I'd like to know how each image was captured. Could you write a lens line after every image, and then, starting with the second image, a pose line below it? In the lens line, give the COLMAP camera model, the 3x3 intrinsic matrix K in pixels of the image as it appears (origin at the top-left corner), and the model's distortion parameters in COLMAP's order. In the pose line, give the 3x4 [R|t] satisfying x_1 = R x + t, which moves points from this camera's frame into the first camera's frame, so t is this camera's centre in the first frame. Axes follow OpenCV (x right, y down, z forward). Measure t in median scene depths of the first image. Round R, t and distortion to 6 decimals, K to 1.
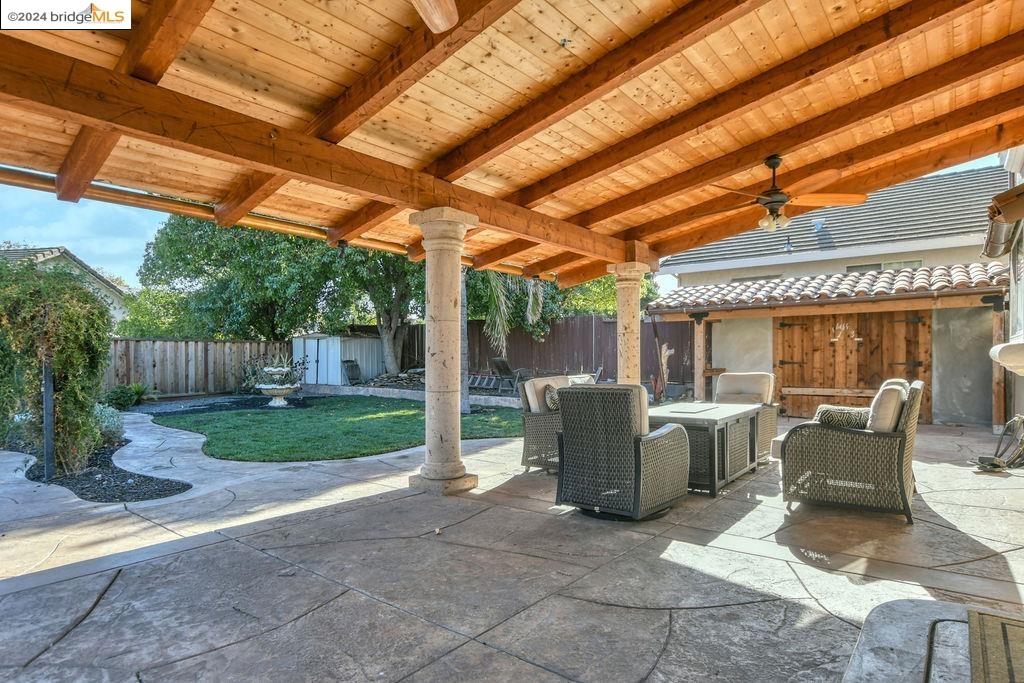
lens RADIAL K [[563.2, 0, 514.7], [0, 563.2, 358.7], [0, 0, 1]] dist [-0.014616, 0.000169]
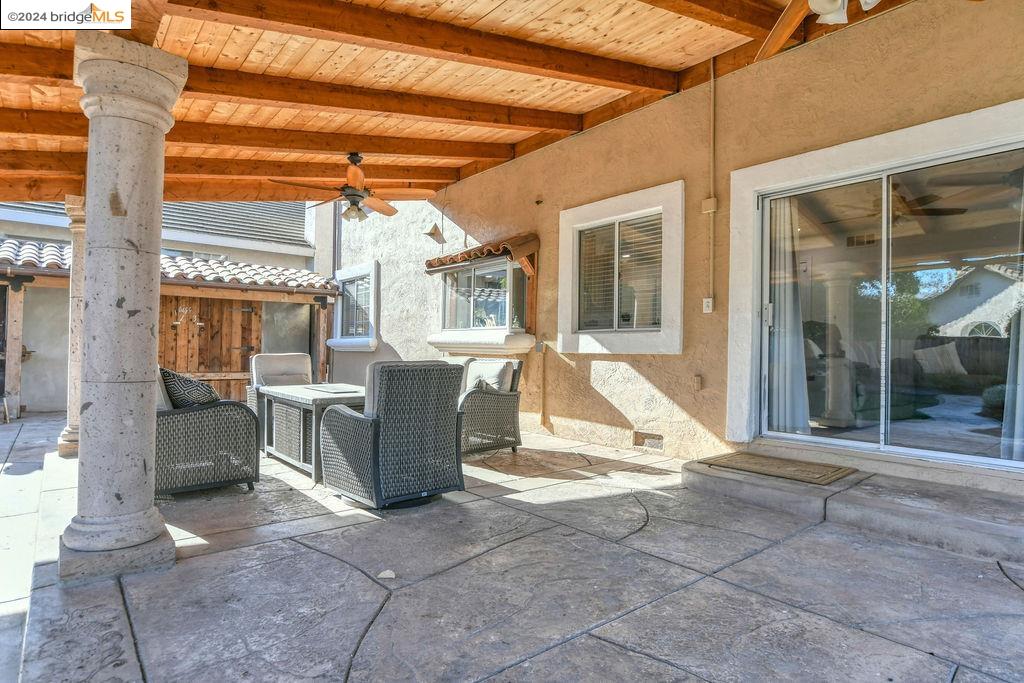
lens RADIAL K [[554.2, 0, 515.3], [0, 554.2, 347.8], [0, 0, 1]] dist [-0.004489, -0.000016]
pose [[0.207971, 0.012950, 0.978049, -0.261196], [-0.016220, 0.999821, -0.009789, 0.009894], [-0.978000, -0.013829, 0.208144, 0.236922]]
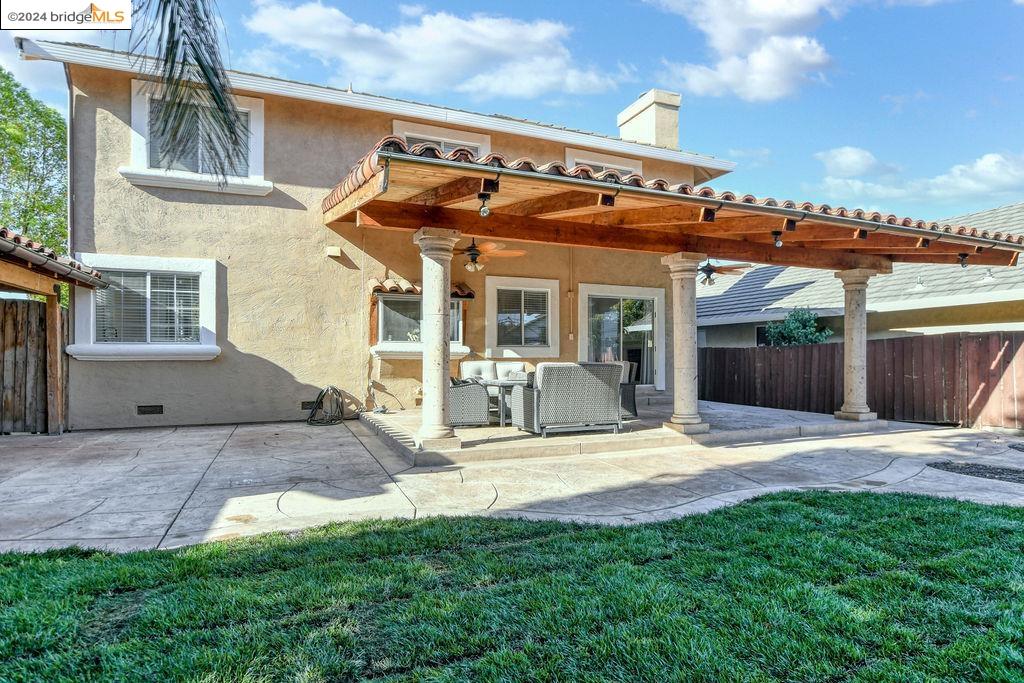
lens RADIAL K [[554.2, 0, 515.3], [0, 554.2, 347.8], [0, 0, 1]] dist [-0.004489, -0.000016]
pose [[-0.874199, 0.013128, 0.485390, -0.210295], [0.003382, 0.999775, -0.020950, 0.011514], [-0.485556, -0.016673, -0.874046, 1.197705]]
